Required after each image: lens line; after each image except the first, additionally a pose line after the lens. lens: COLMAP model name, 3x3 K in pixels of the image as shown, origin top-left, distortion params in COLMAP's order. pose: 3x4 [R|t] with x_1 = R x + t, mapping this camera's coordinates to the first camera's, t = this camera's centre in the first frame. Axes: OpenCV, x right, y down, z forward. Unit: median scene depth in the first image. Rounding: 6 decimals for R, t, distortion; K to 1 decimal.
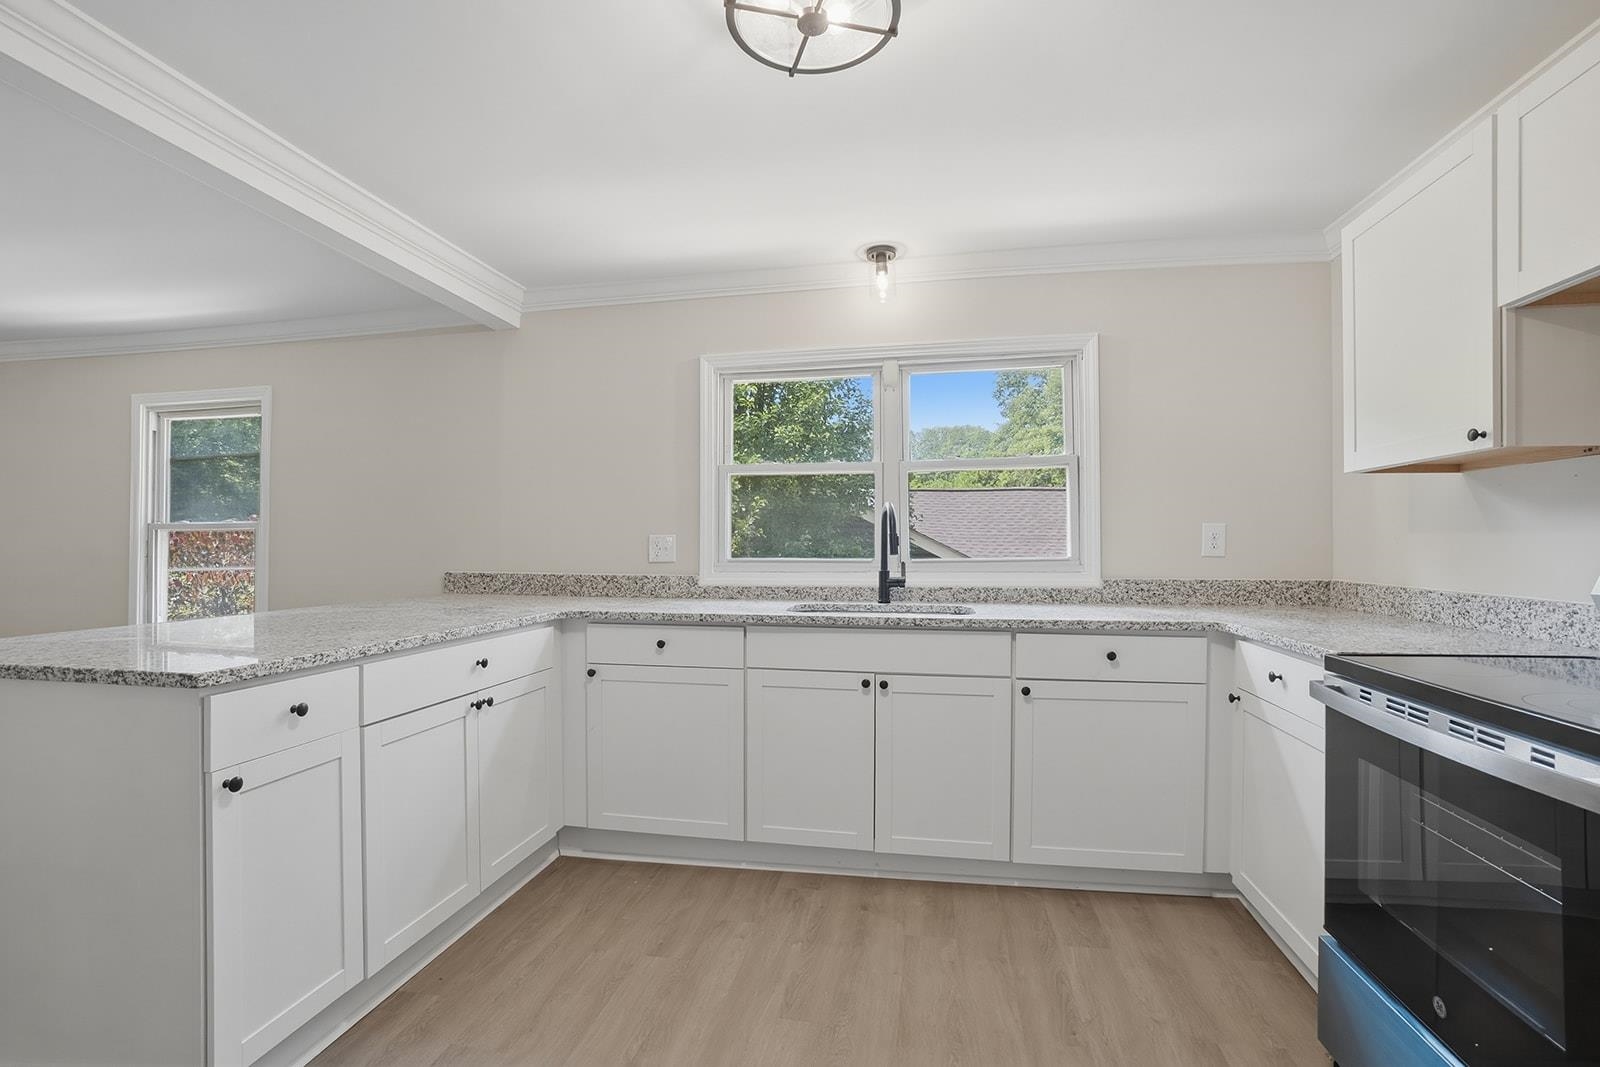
lens RADIAL K [[735.0, 0, 797.0], [0, 735.0, 541.2], [0, 0, 1]] dist [-0.026292, 0.002698]
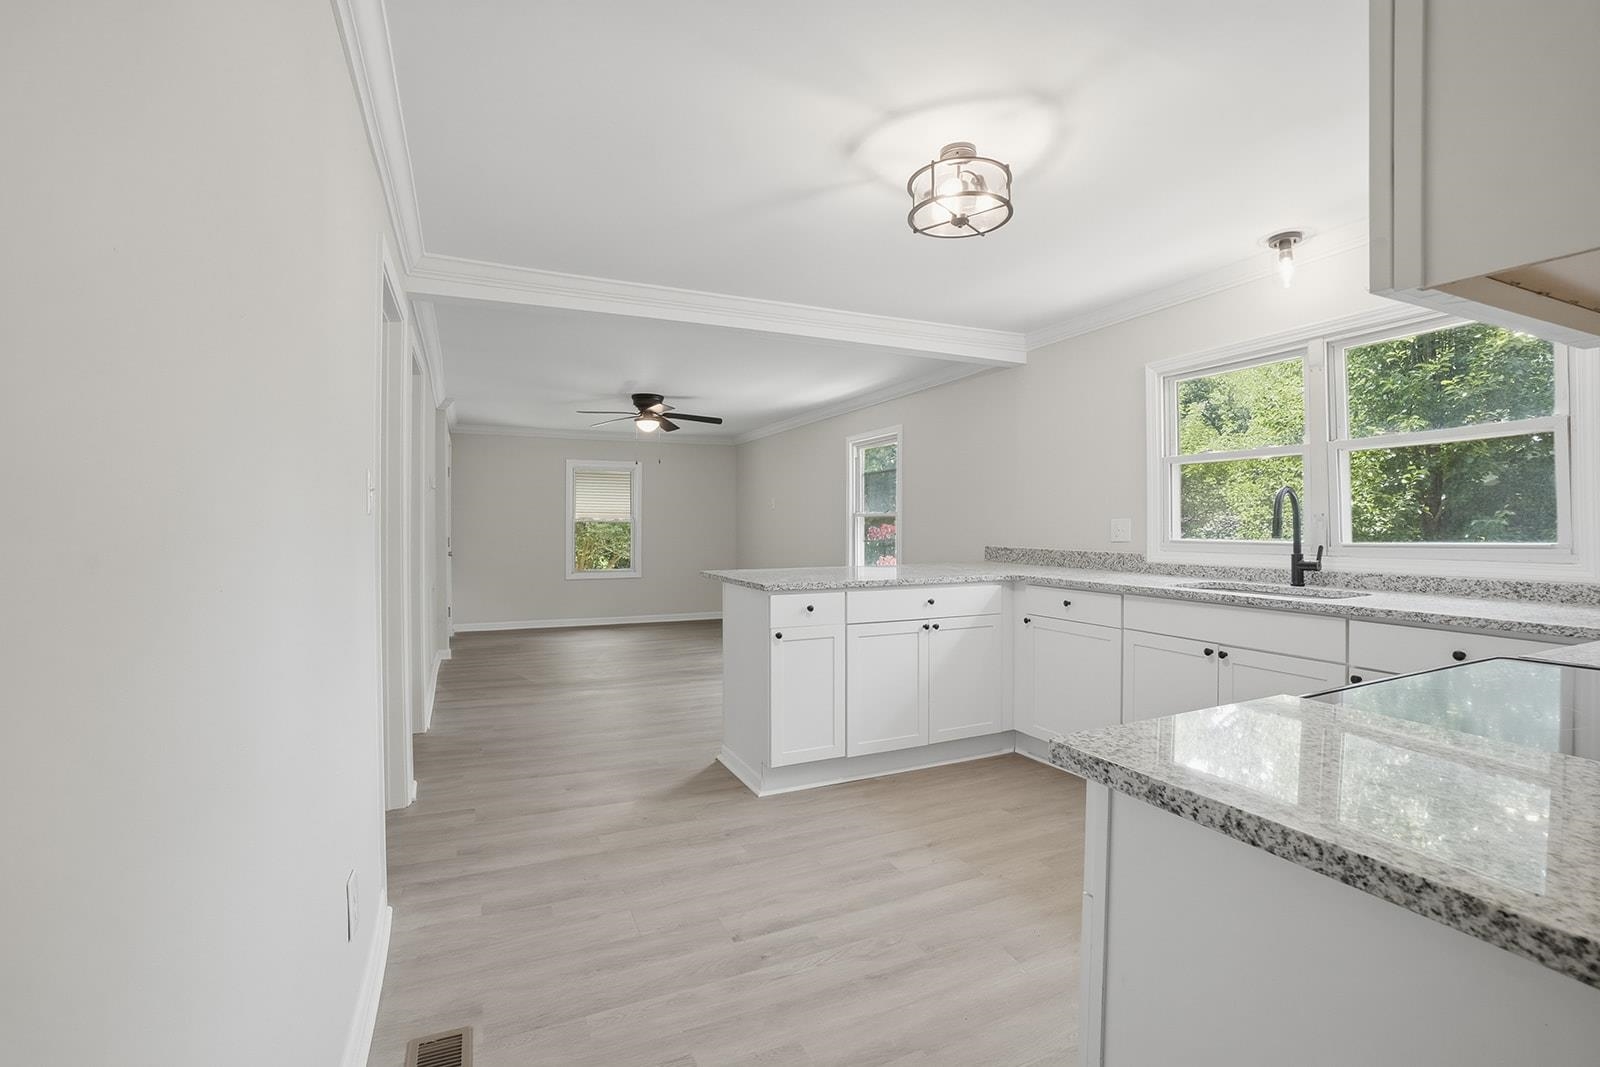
lens RADIAL K [[735.0, 0, 800.1], [0, 735.0, 525.5], [0, 0, 1]] dist [-0.026292, 0.002698]
pose [[0.584857, 0.001803, -0.811135, 0.530921], [0.006045, 0.999960, 0.006581, -0.009455], [0.811114, -0.008752, 0.584822, -0.130762]]
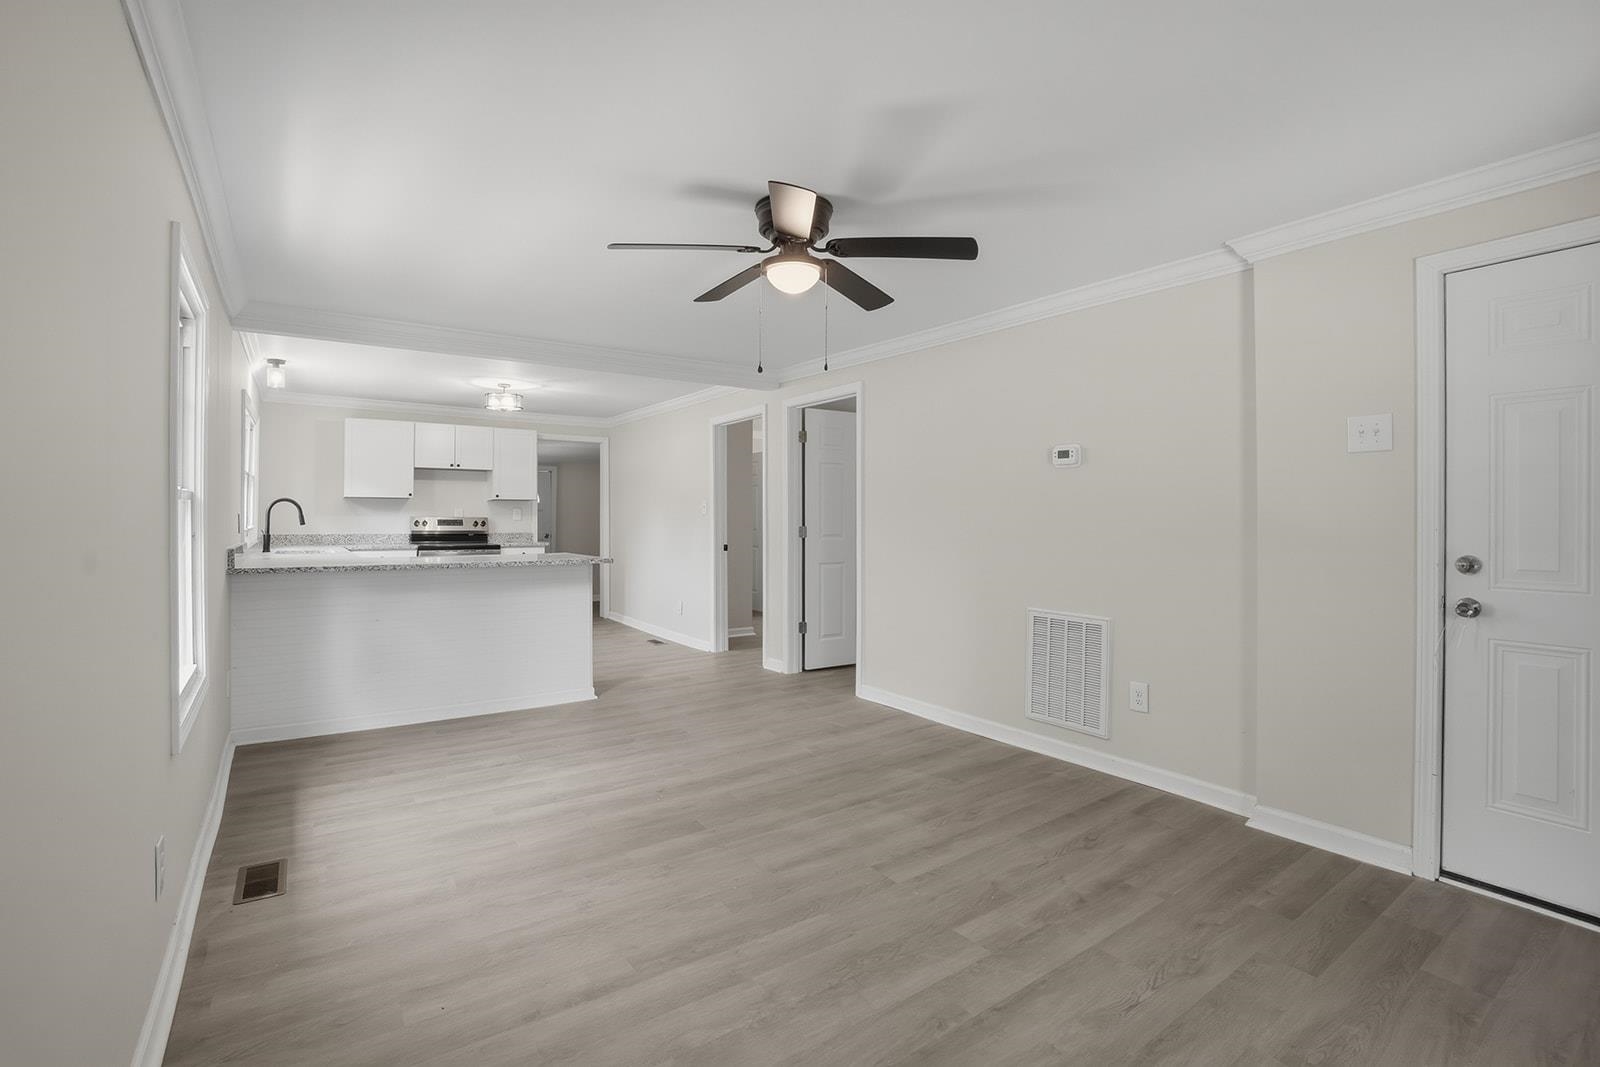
lens RADIAL K [[735.0, 0, 794.1], [0, 735.0, 523.8], [0, 0, 1]] dist [-0.026292, 0.002698]
pose [[-0.718874, -0.005178, 0.695121, -6.193186], [-0.005701, 0.999983, 0.001554, 0.043896], [-0.695117, -0.002846, -0.718891, 4.739553]]
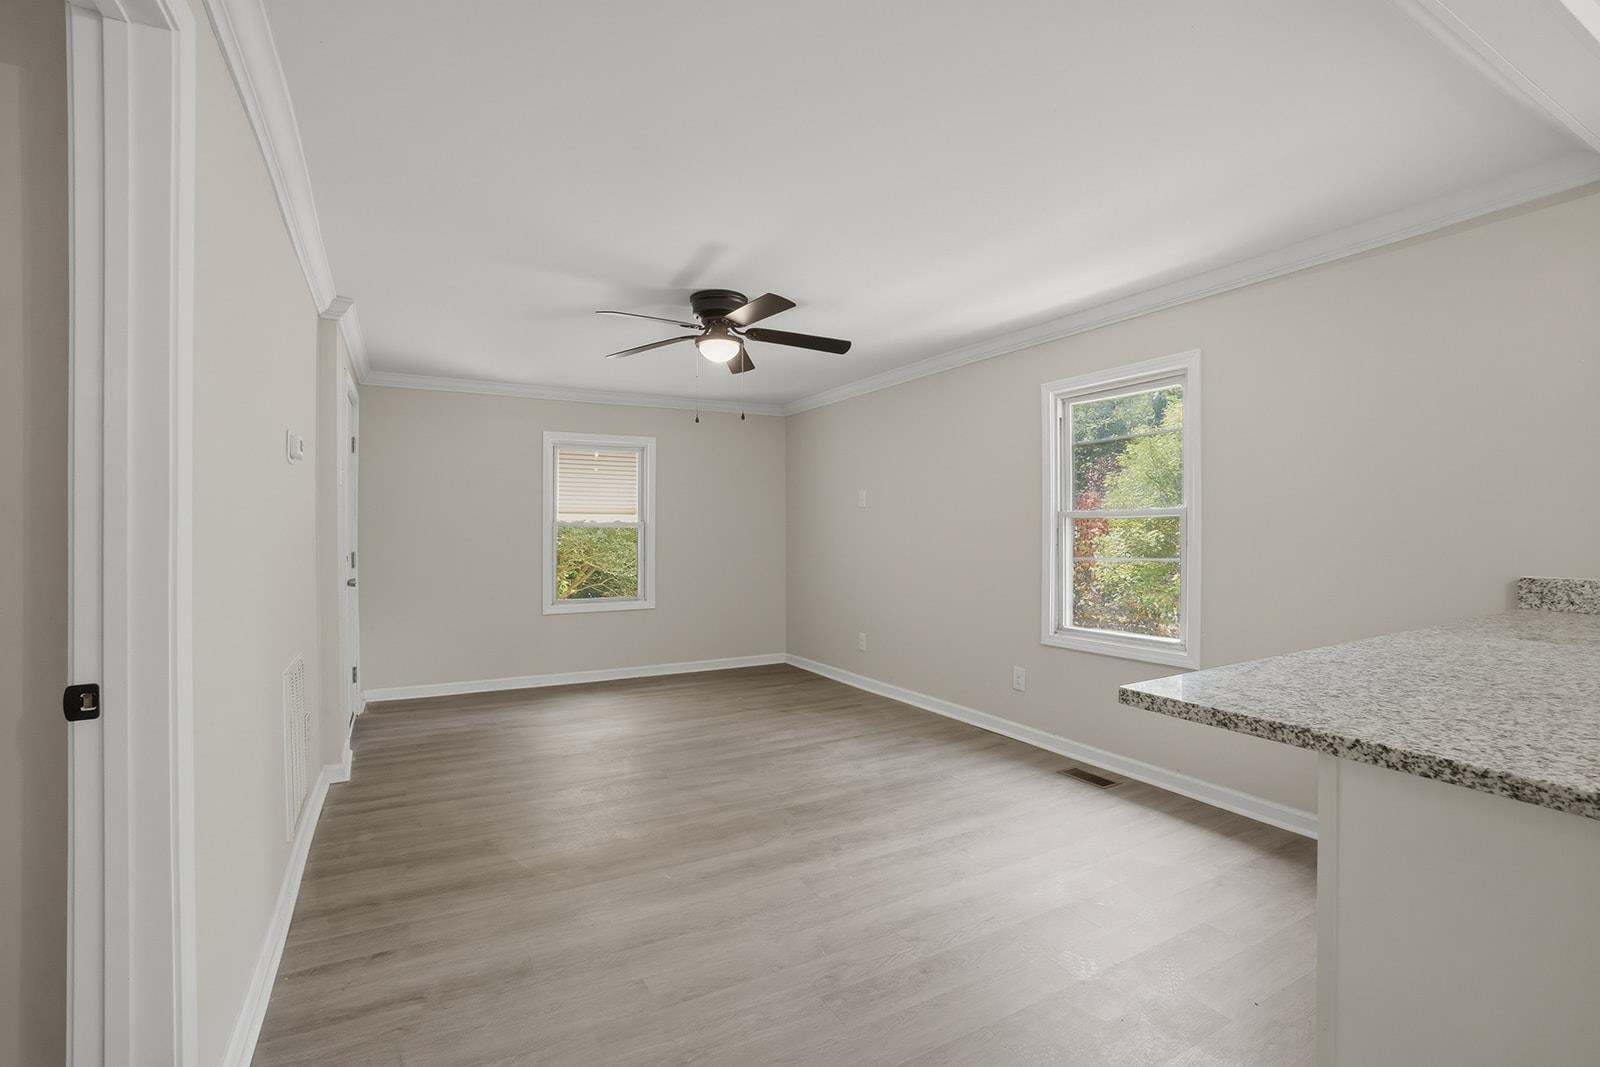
lens RADIAL K [[735.0, 0, 796.9], [0, 735.0, 533.1], [0, 0, 1]] dist [-0.026292, 0.002698]
pose [[0.639646, 0.006906, -0.768638, -0.450001], [0.005983, 0.999885, 0.013963, -0.014576], [0.768646, -0.013530, 0.639531, 0.098555]]
